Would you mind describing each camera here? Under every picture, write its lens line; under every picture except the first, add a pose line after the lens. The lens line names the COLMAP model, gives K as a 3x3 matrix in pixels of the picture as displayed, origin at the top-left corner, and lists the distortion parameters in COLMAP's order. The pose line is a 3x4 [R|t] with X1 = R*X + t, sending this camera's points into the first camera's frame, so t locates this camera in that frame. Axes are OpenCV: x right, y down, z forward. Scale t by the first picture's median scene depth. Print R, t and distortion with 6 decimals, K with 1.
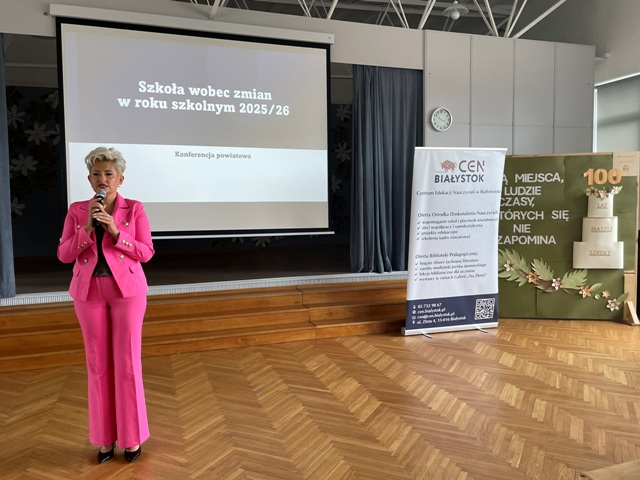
lens RADIAL K [[518.3, 0, 325.2], [0, 518.3, 235.9], [0, 0, 1]] dist [0.085395, -0.122746]
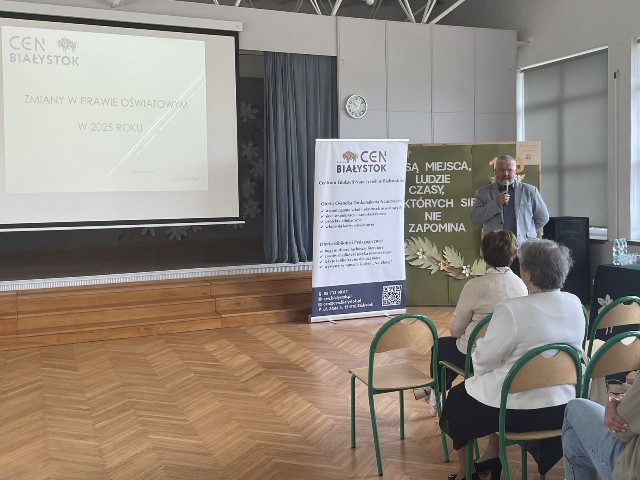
lens RADIAL K [[710.0, 0, 349.4], [0, 710.0, 207.6], [0, 0, 1]] dist [0.120519, -0.252512]
pose [[0.995849, -0.006931, 0.090755, 0.099082], [0.009692, 0.999502, -0.030026, 0.009382], [-0.090501, 0.030781, 0.995421, -0.380106]]
